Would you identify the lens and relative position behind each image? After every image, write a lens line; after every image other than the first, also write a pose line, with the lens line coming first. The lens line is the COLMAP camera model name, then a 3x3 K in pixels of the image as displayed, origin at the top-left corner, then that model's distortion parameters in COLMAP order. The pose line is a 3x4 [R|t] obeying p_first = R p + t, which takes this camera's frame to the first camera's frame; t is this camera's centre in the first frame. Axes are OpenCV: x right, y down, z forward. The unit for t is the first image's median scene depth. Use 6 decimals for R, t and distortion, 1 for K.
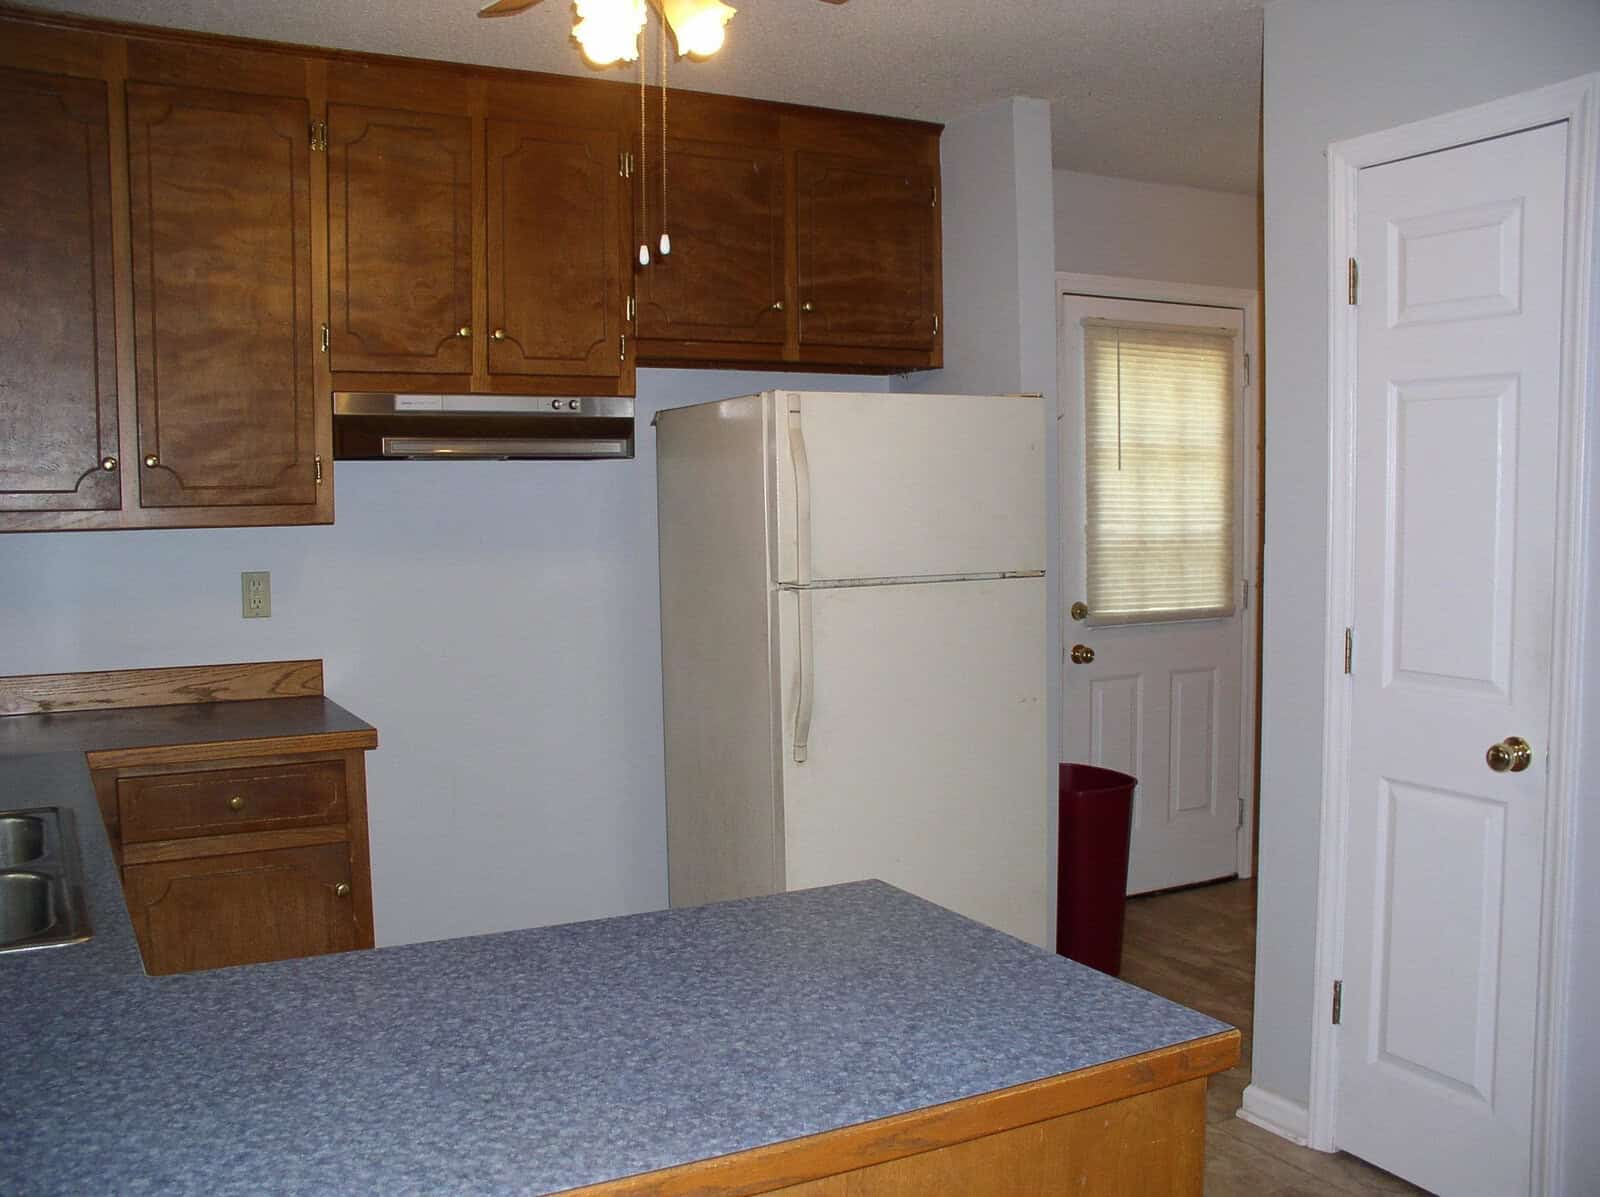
lens RADIAL K [[1494.6, 0, 799.4], [0, 1494.6, 625.2], [0, 0, 1]] dist [-0.222071, 0.280712]
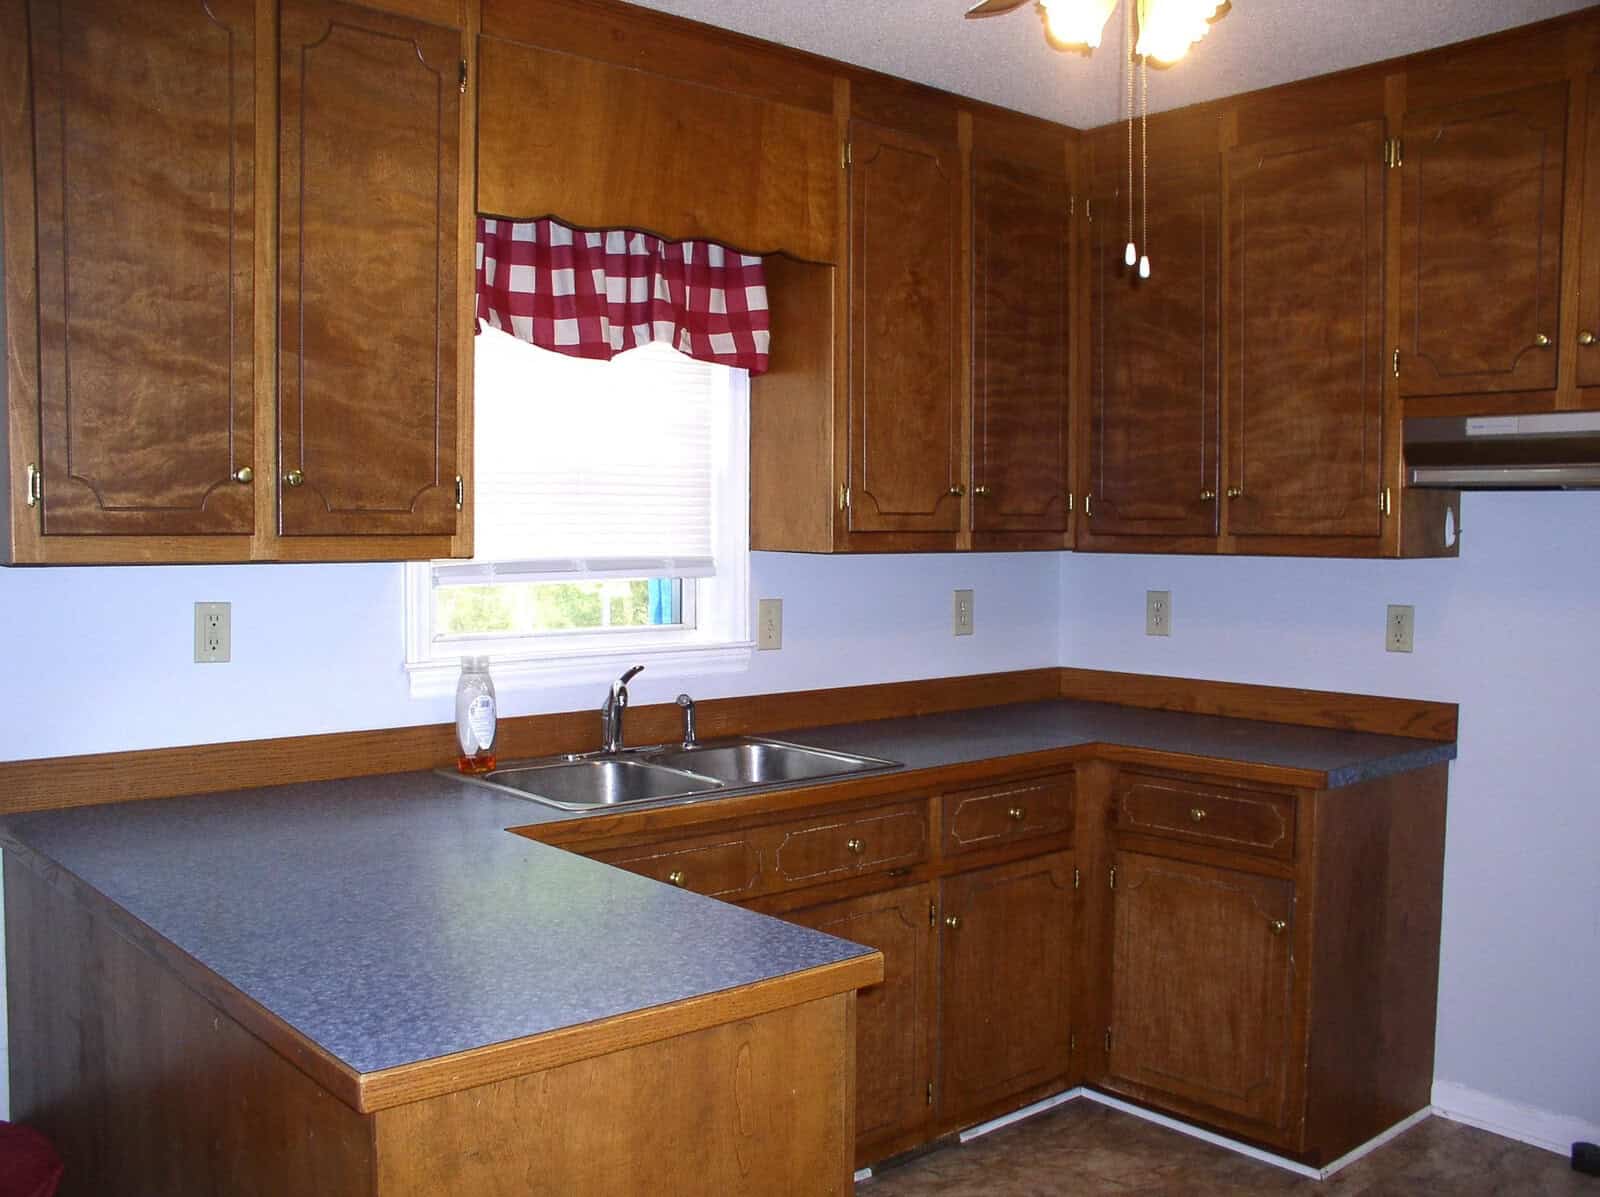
lens RADIAL K [[1494.6, 0, 799.4], [0, 1494.6, 625.2], [0, 0, 1]] dist [-0.222071, 0.280712]
pose [[0.213333, 0.071280, -0.974376, 0.523885], [-0.089366, 0.994577, 0.053192, -0.041609], [0.972884, 0.075728, 0.218546, 0.423537]]
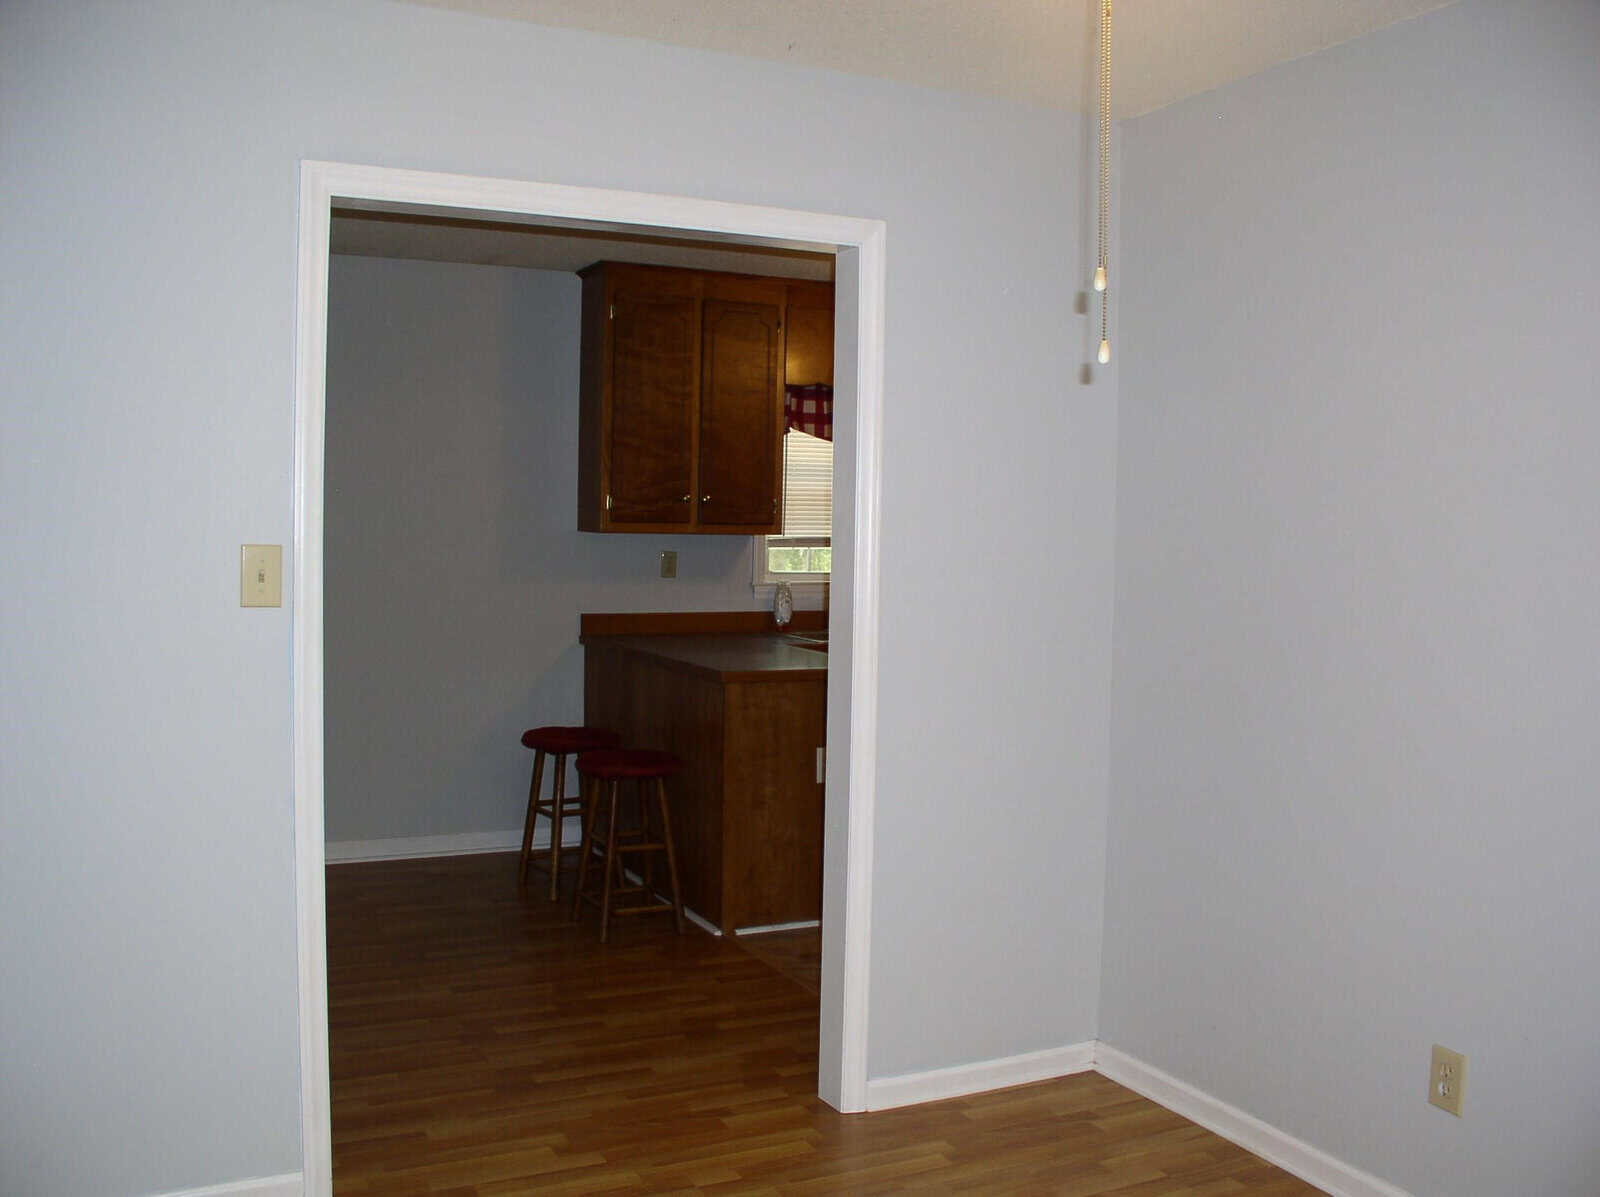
lens RADIAL K [[1494.6, 0, 799.4], [0, 1494.6, 625.2], [0, 0, 1]] dist [-0.222071, 0.280712]
pose [[-0.042403, 0.076160, -0.996194, 1.570258], [-0.103425, 0.991399, 0.080196, -0.059525], [0.993733, 0.106432, -0.034161, 0.522846]]
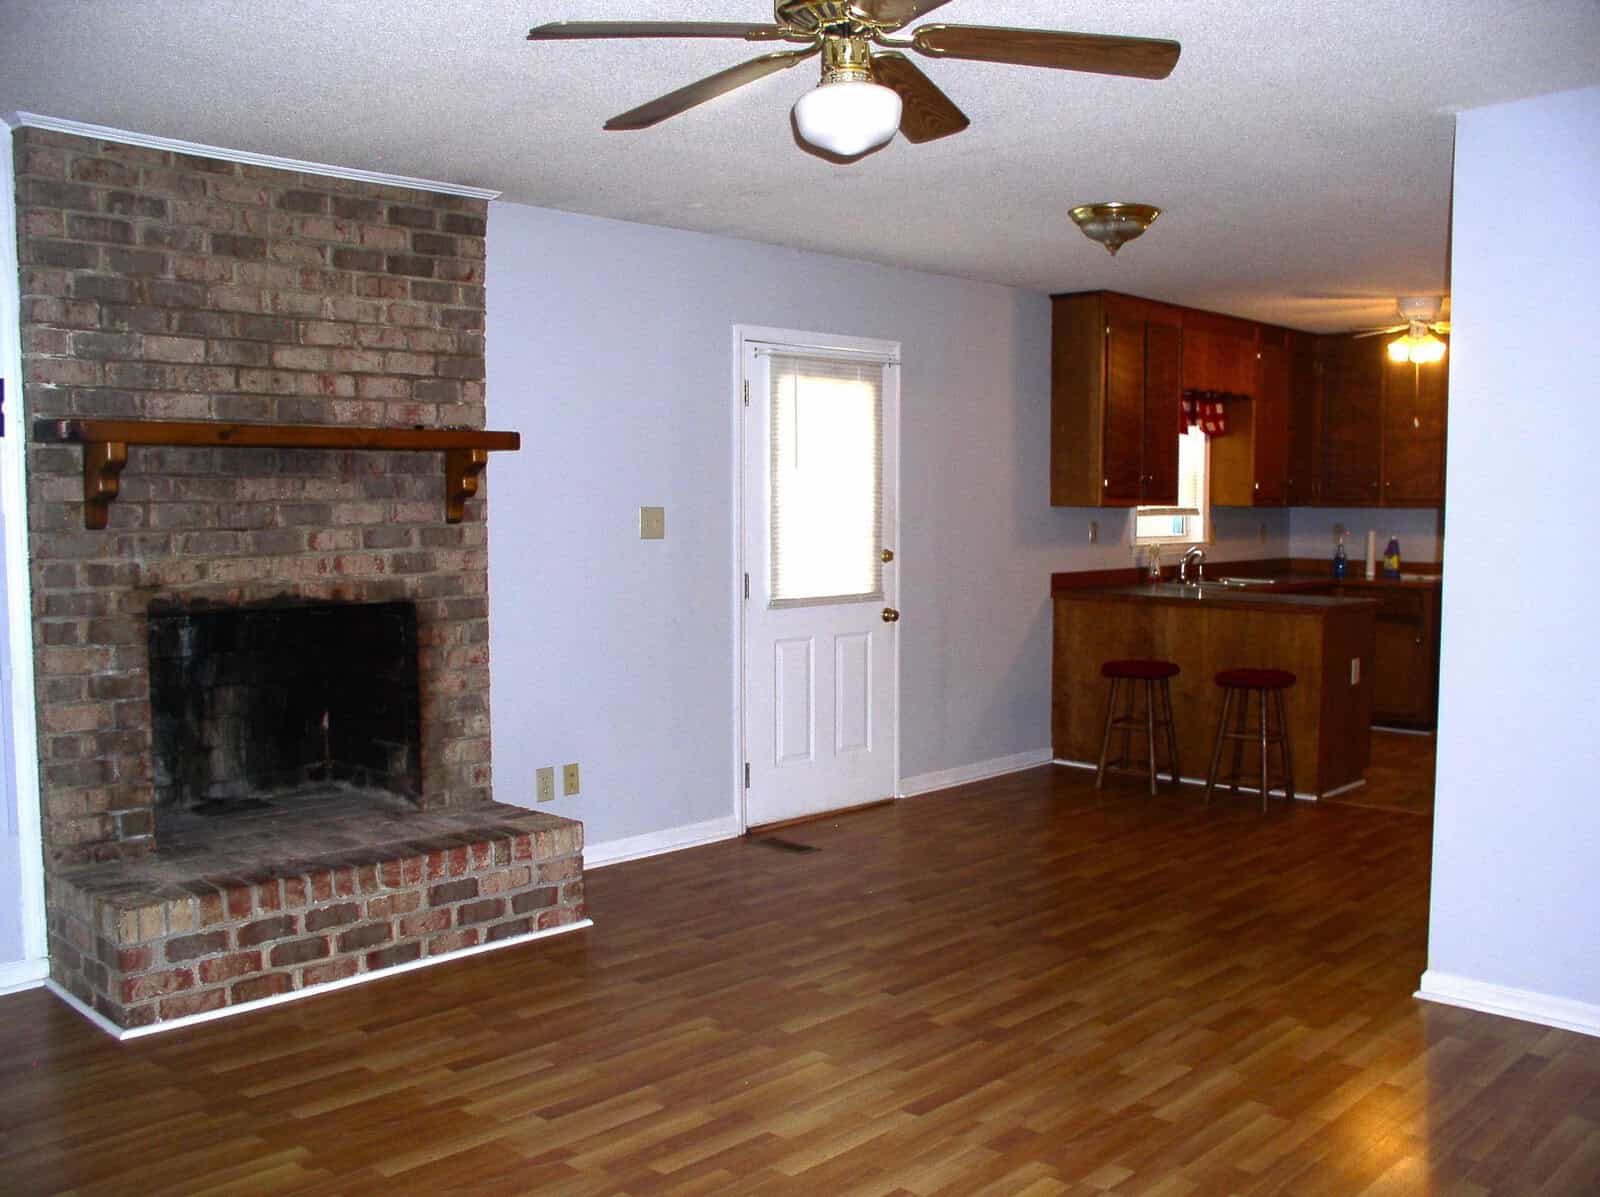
lens RADIAL K [[1494.6, 0, 799.4], [0, 1494.6, 625.2], [0, 0, 1]] dist [-0.222071, 0.280712]
pose [[0.306104, 0.088899, -0.947838, 1.785225], [-0.083302, 0.994313, 0.066356, 0.064571], [0.948346, 0.058645, 0.311769, -0.890331]]
